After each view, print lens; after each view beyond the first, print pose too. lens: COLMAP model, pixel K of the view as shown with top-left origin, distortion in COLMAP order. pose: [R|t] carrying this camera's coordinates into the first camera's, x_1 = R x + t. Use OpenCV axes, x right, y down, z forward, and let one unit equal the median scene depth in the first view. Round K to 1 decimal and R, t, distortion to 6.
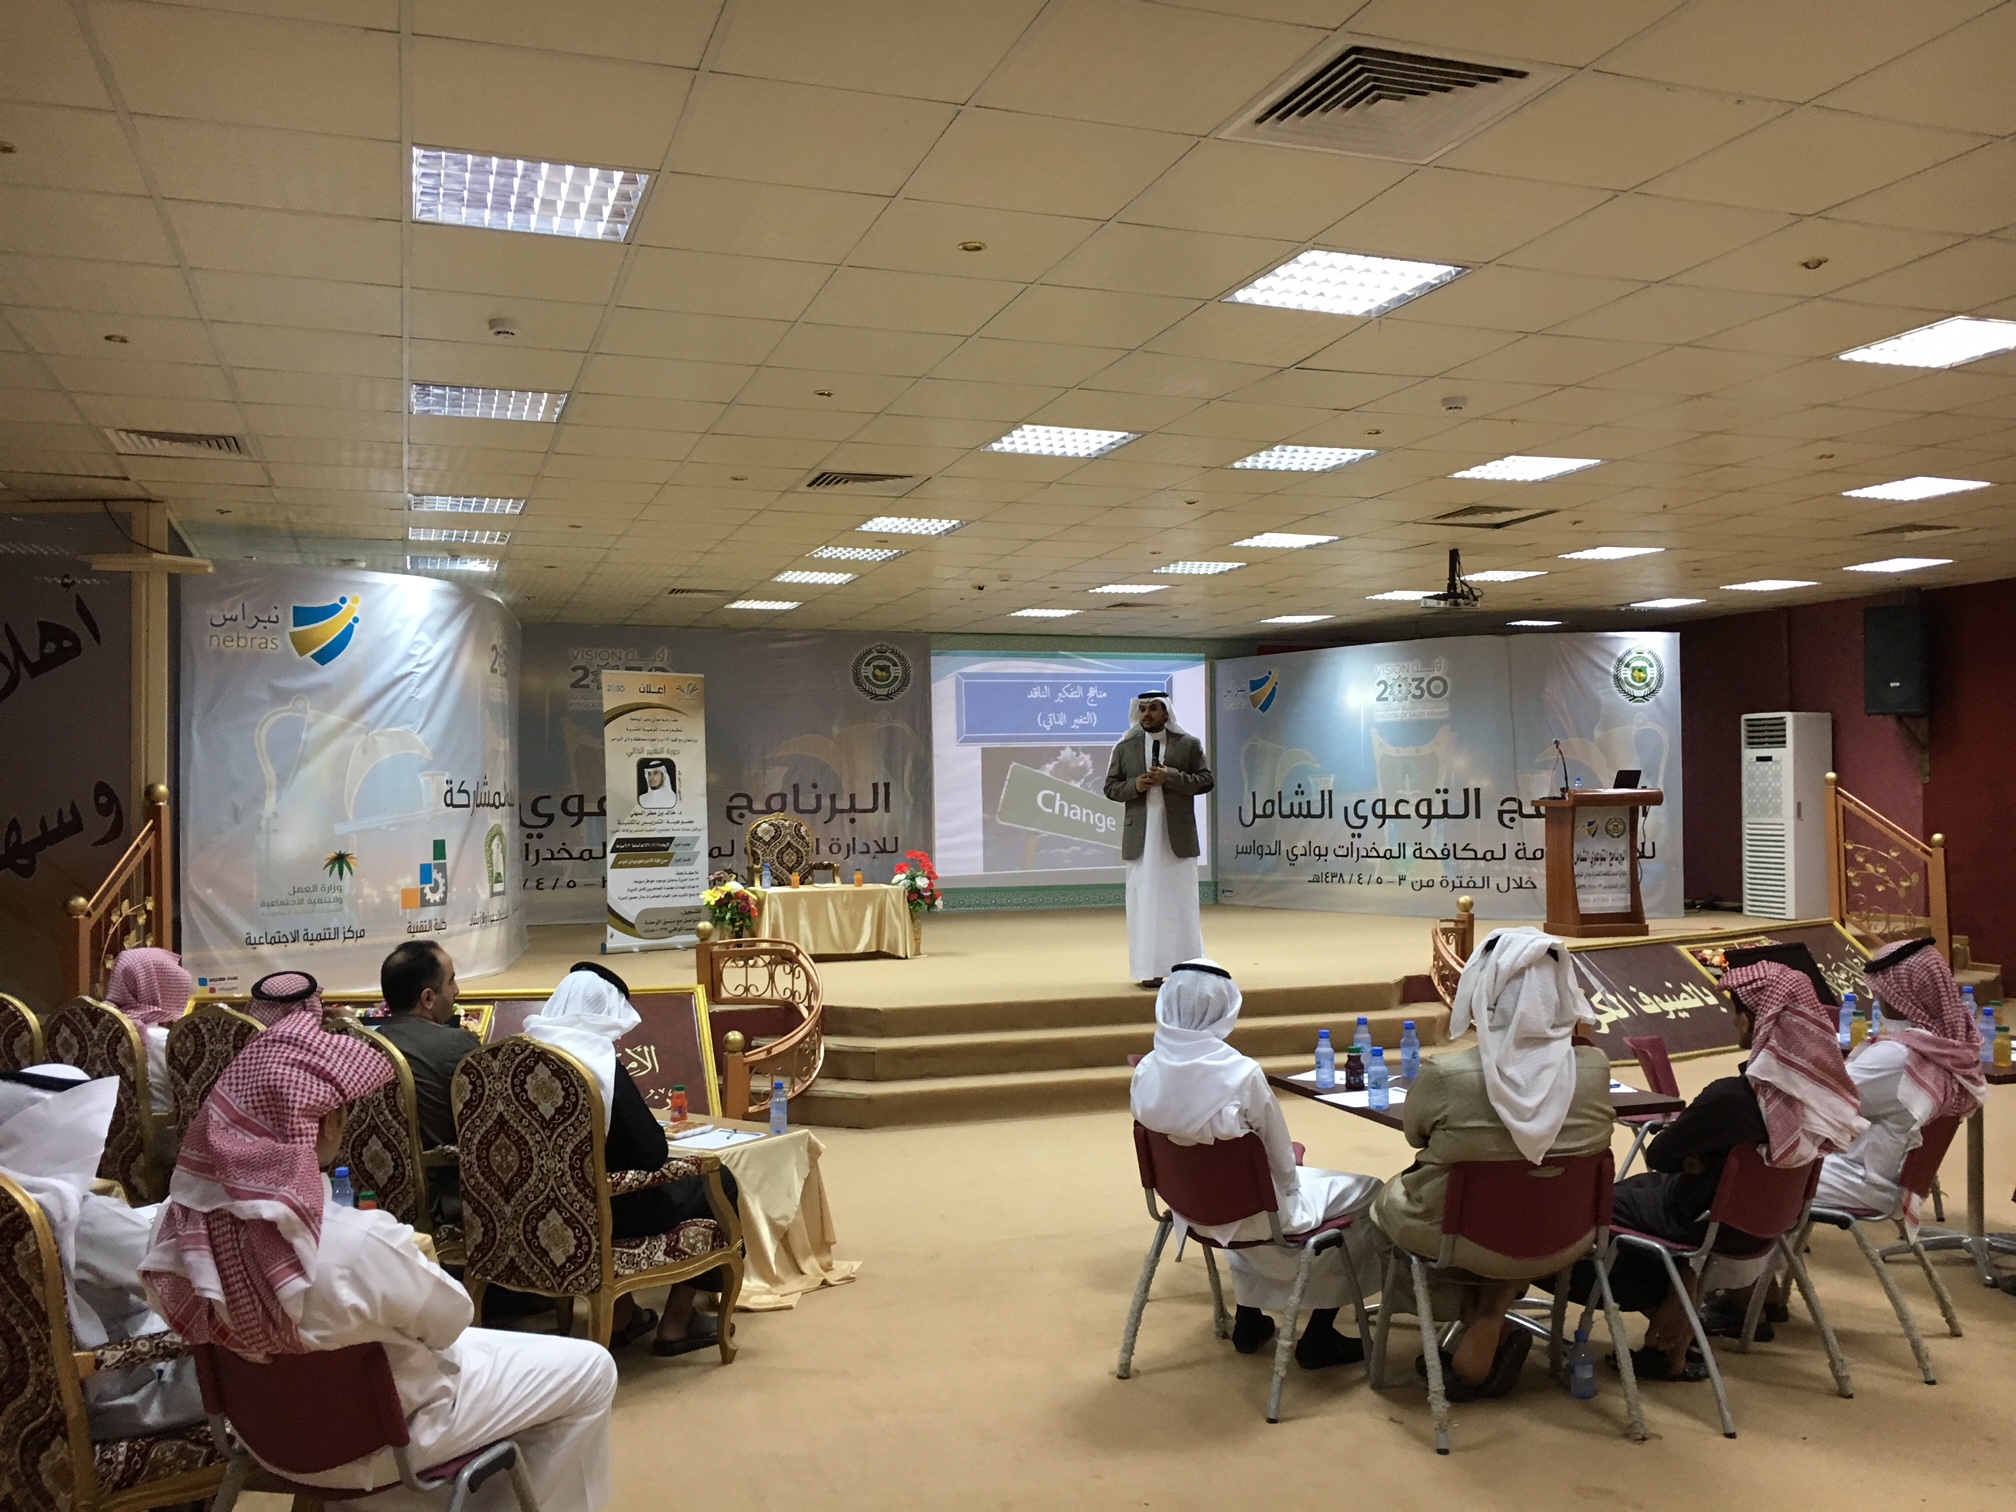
lens RADIAL K [[1700.2, 0, 1003.8], [0, 1700.2, 753.2], [0, 0, 1]] dist [0.021324, 0.000512]
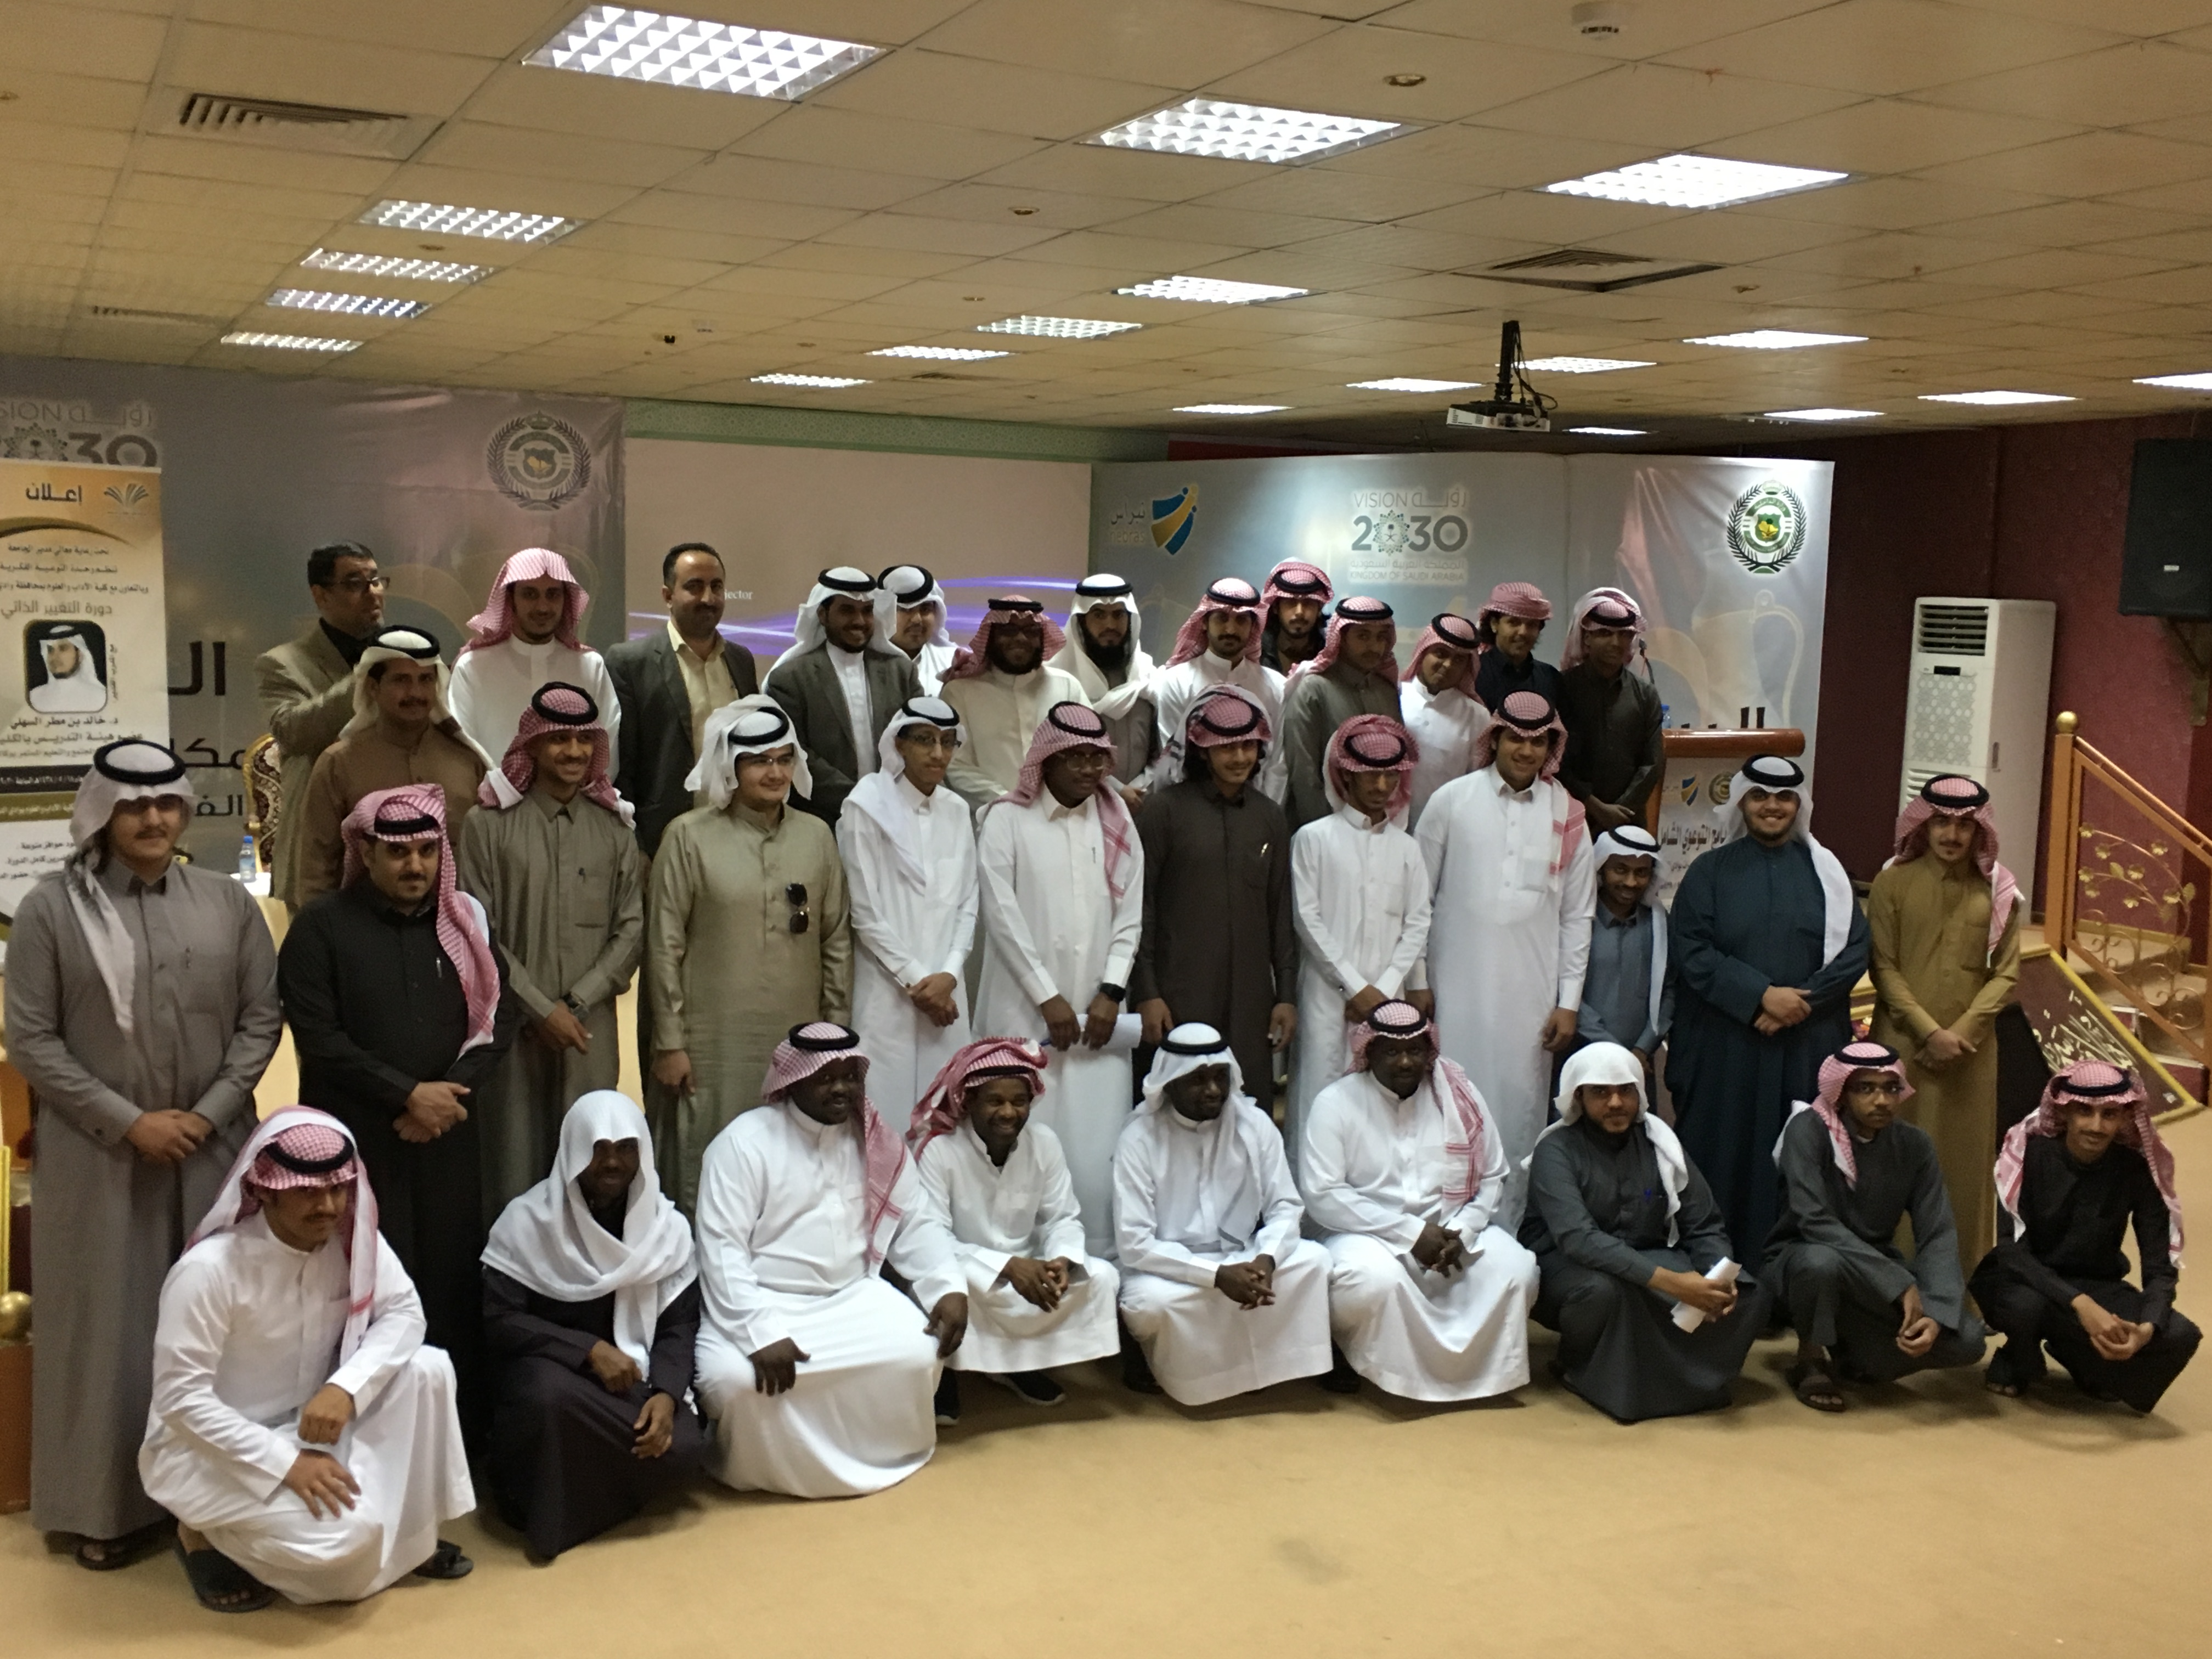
lens RADIAL K [[2281.8, 0, 1105.6], [0, 2281.8, 833.5], [0, 0, 1]] dist [0.043450, 0.000000]
pose [[0.992427, 0.026483, 0.119949, 0.040284], [-0.041854, 0.990955, 0.127497, -0.036969], [-0.115488, -0.131552, 0.984559, 0.217885]]
